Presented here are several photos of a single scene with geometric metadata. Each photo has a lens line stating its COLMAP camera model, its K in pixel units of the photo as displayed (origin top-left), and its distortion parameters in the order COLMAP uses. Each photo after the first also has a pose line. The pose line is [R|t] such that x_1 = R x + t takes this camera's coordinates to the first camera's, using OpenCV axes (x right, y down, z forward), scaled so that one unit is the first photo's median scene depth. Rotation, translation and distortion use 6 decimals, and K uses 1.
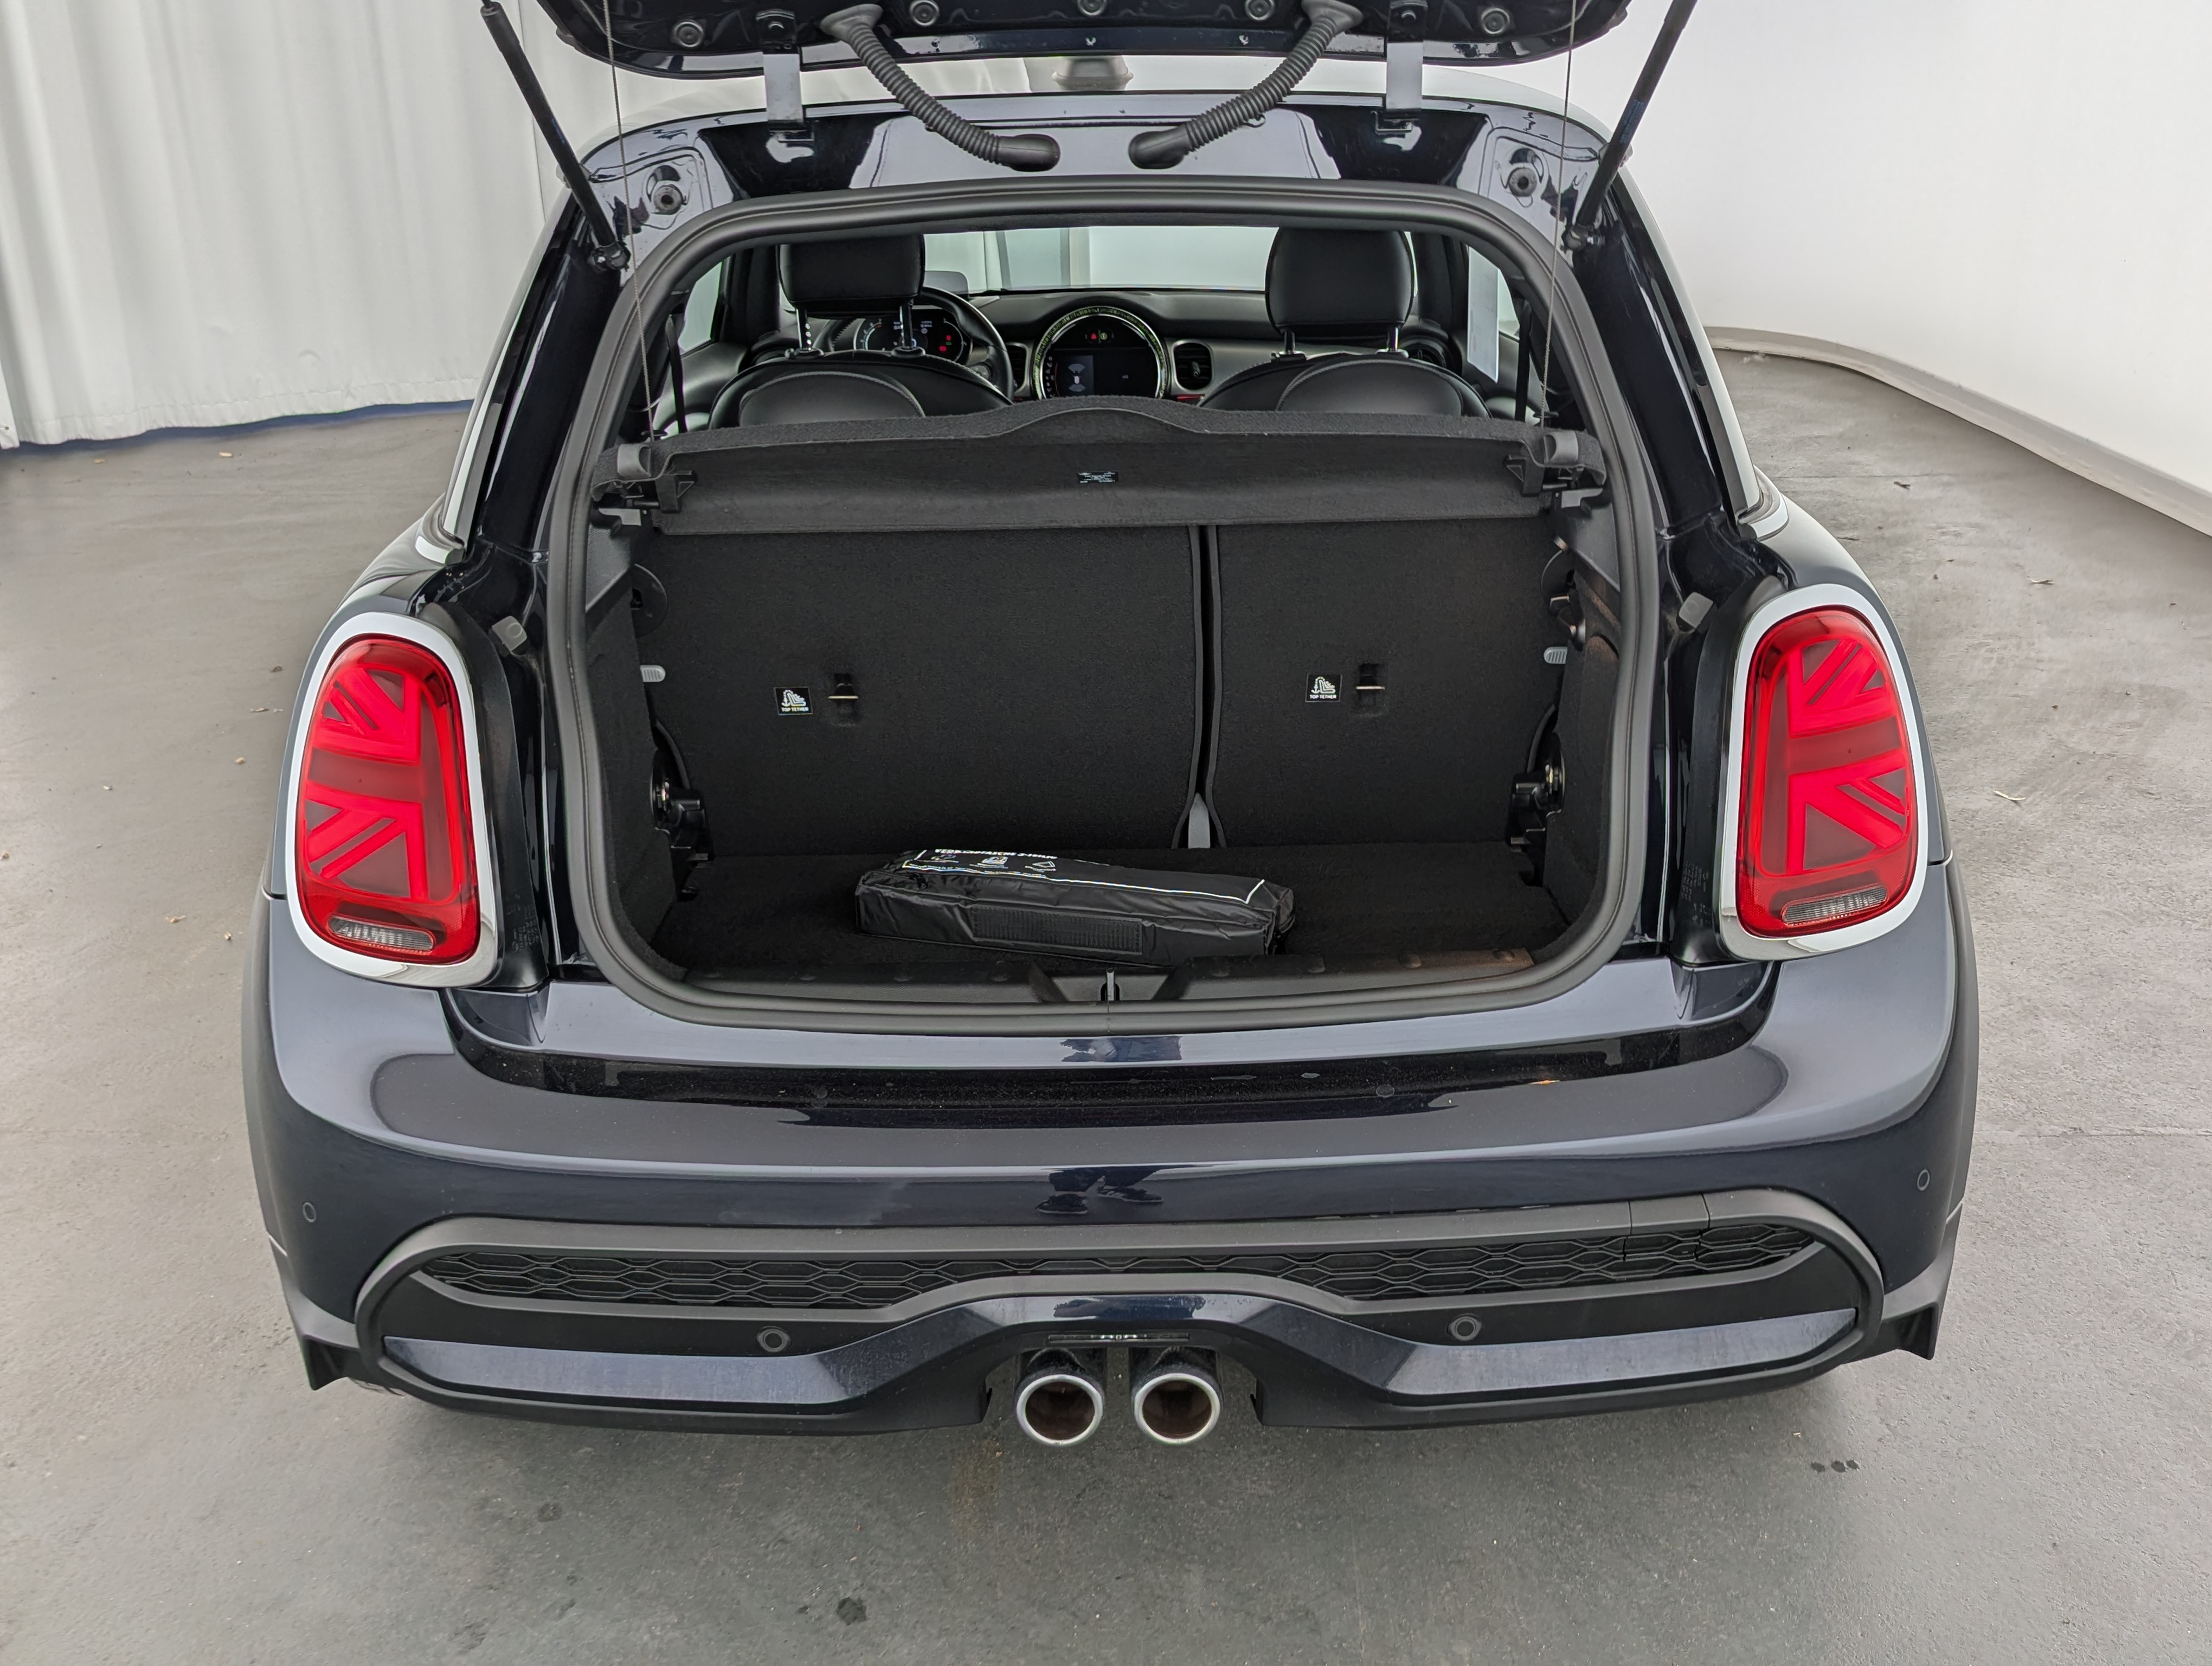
lens RADIAL K [[1982.7, 0, 1106.0], [0, 1982.7, 833.0], [0, 0, 1]] dist [0.036790, -0.012668]
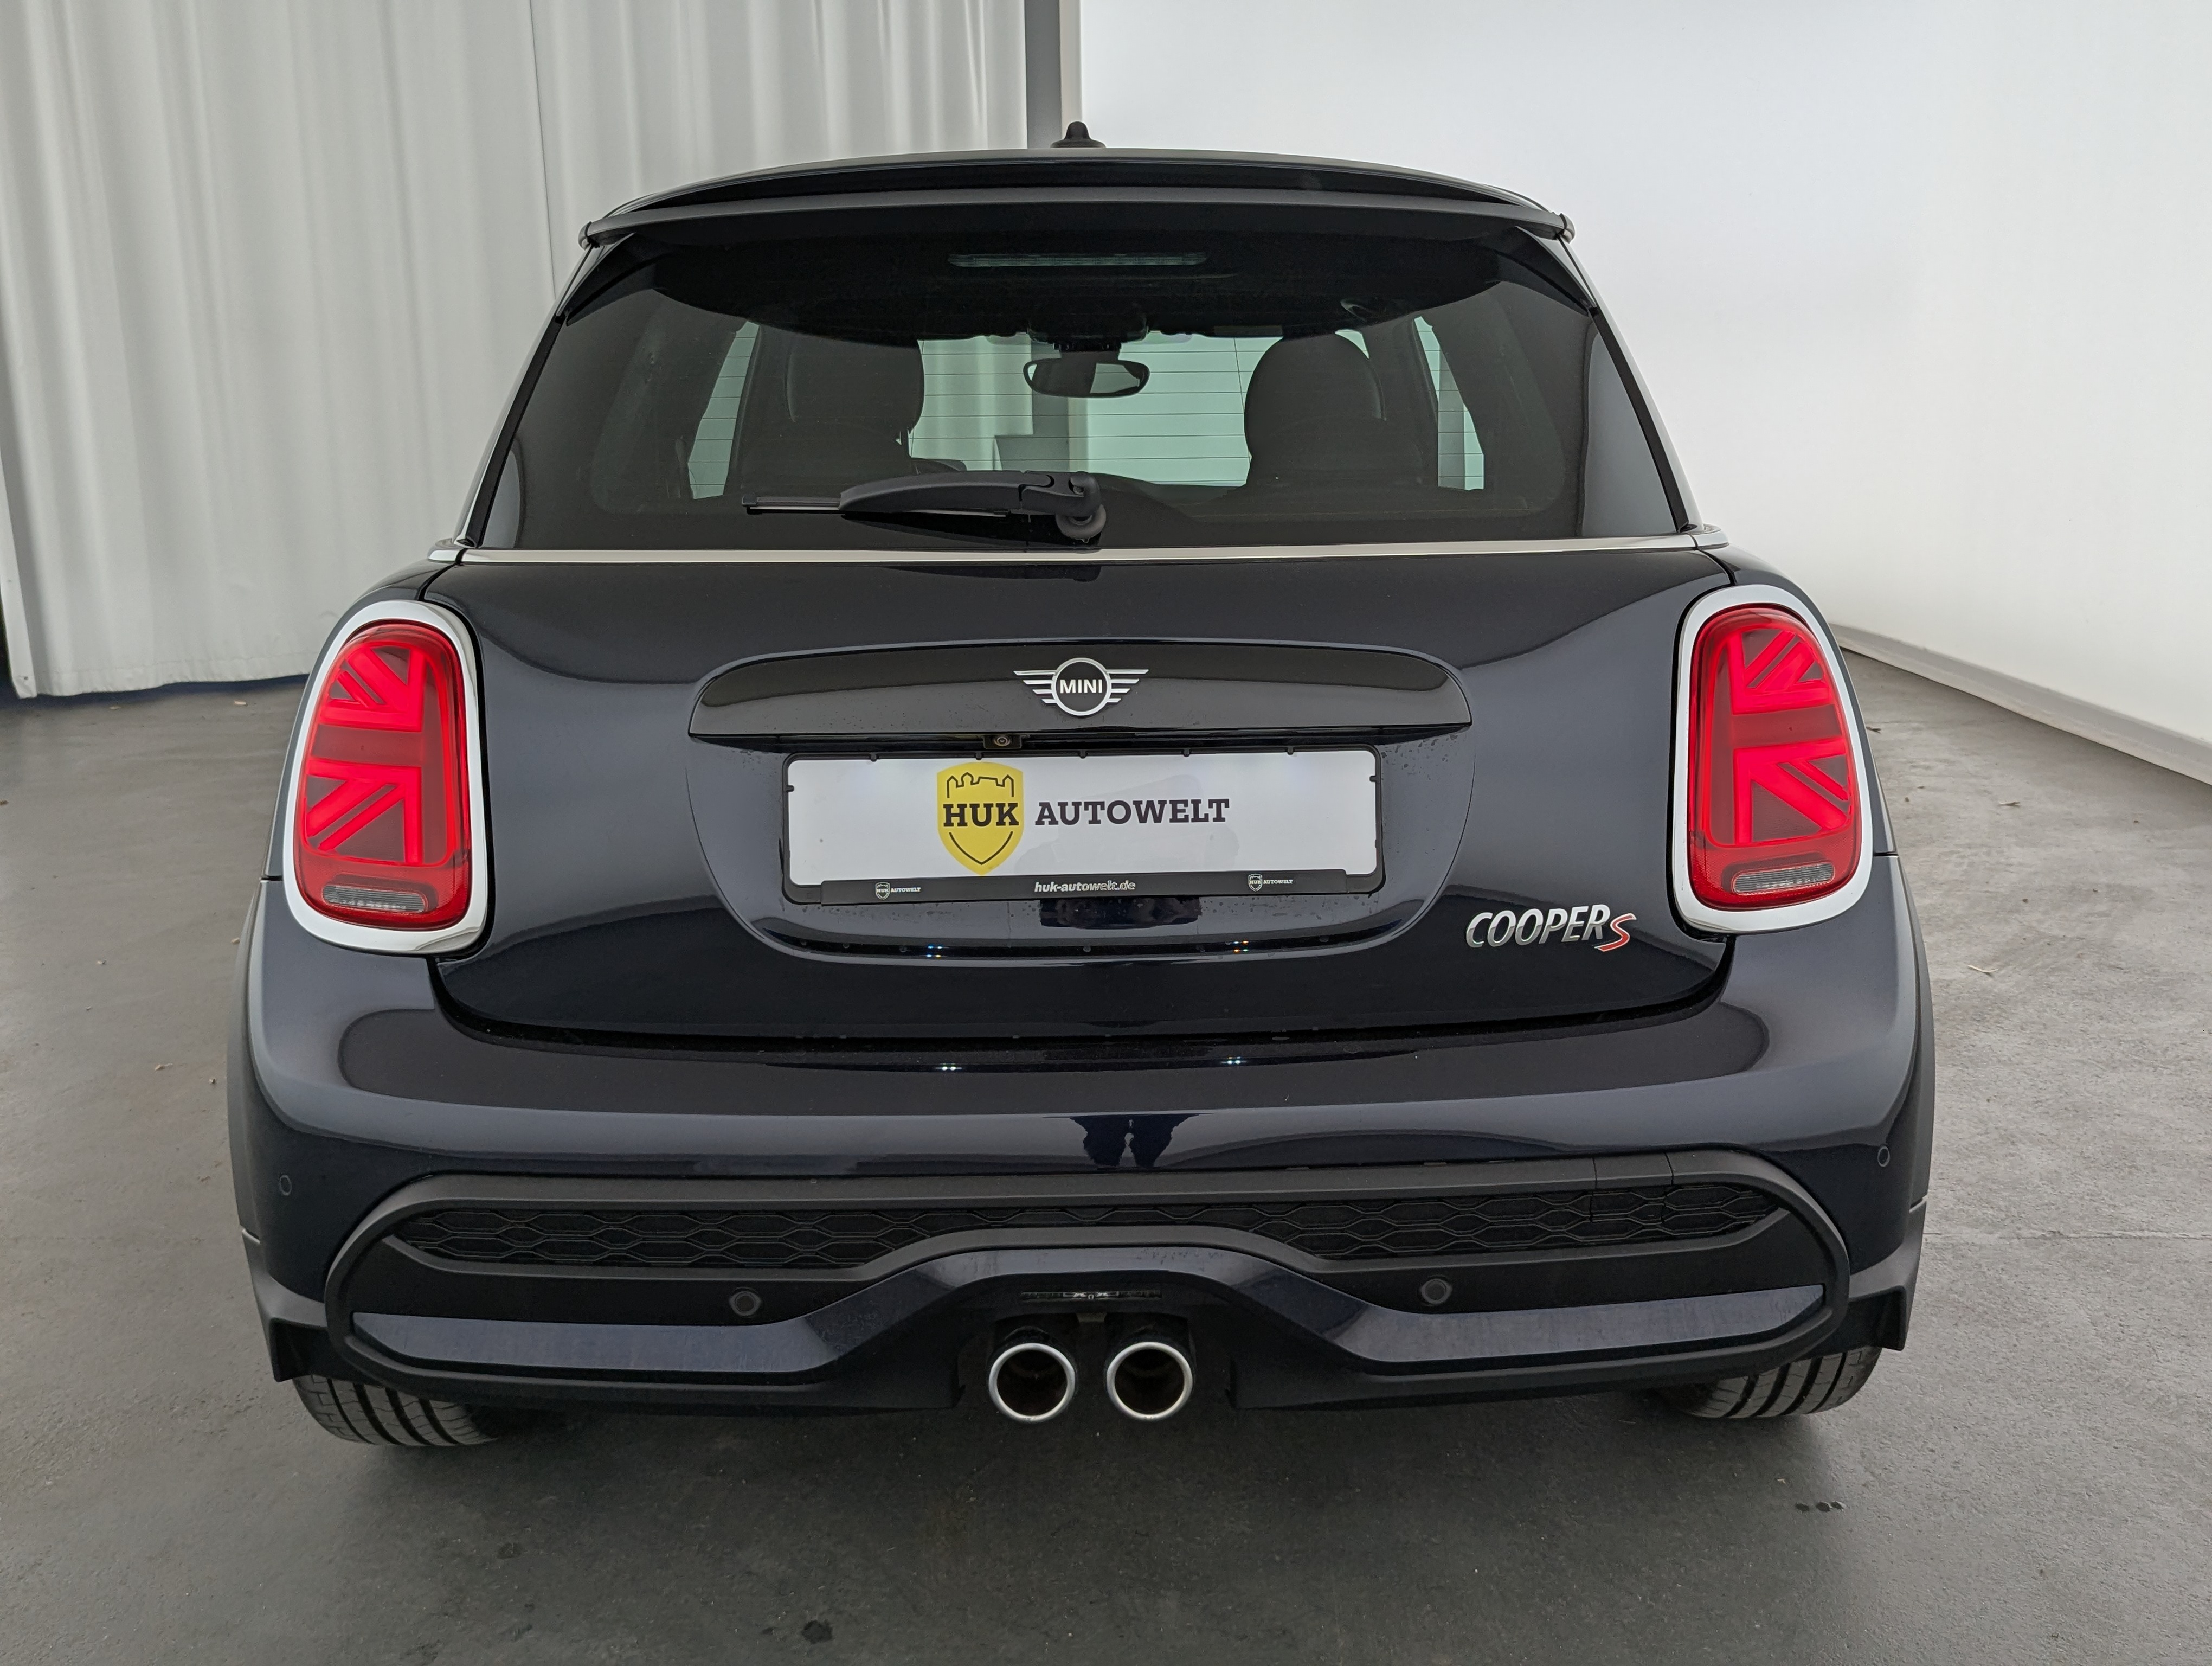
lens RADIAL K [[1975.9, 0, 1131.1], [0, 1975.9, 831.9], [0, 0, 1]] dist [0.039152, -0.019029]
pose [[0.999896, 0.005482, 0.013358, 0.010011], [-0.003524, 0.989800, -0.142419, 0.134425], [-0.014002, 0.142357, 0.989716, -0.018210]]
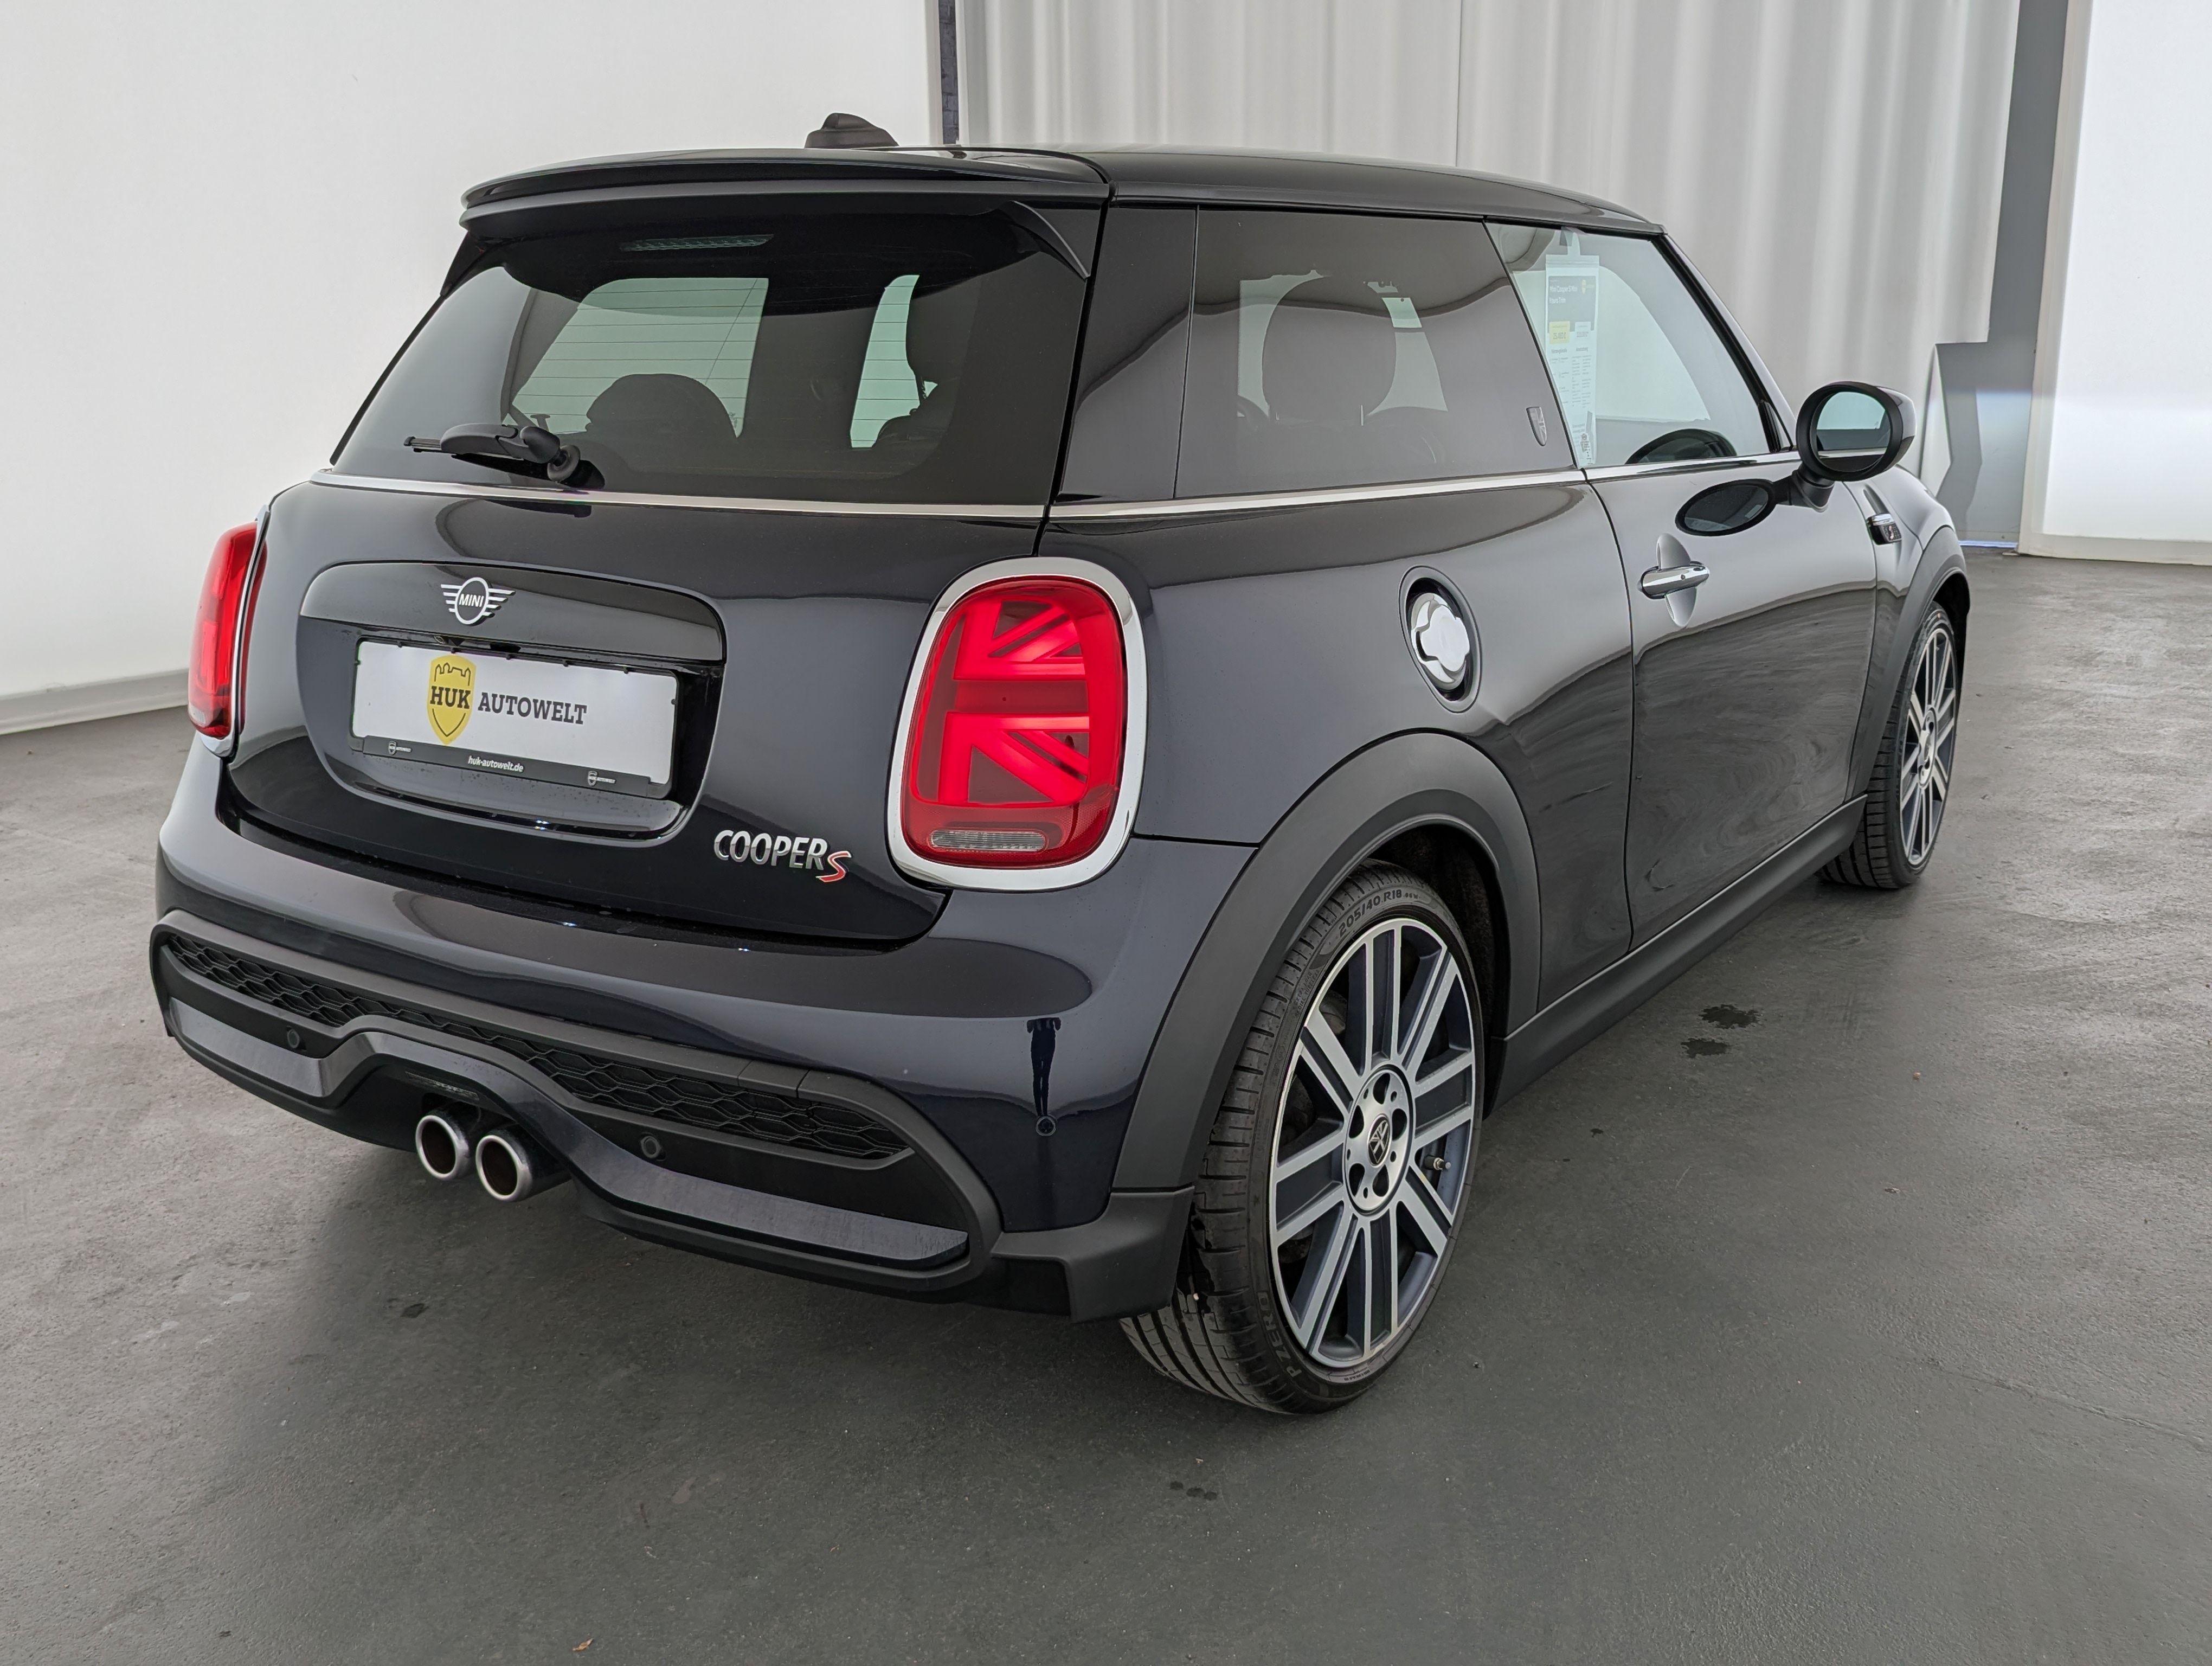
lens RADIAL K [[1982.7, 0, 1106.0], [0, 1982.7, 833.0], [0, 0, 1]] dist [0.036790, -0.012668]
pose [[0.824483, 0.145891, -0.546758, 0.838769], [-0.197153, 0.979716, -0.035880, 0.048140], [0.530433, 0.137378, 0.836522, 0.117482]]
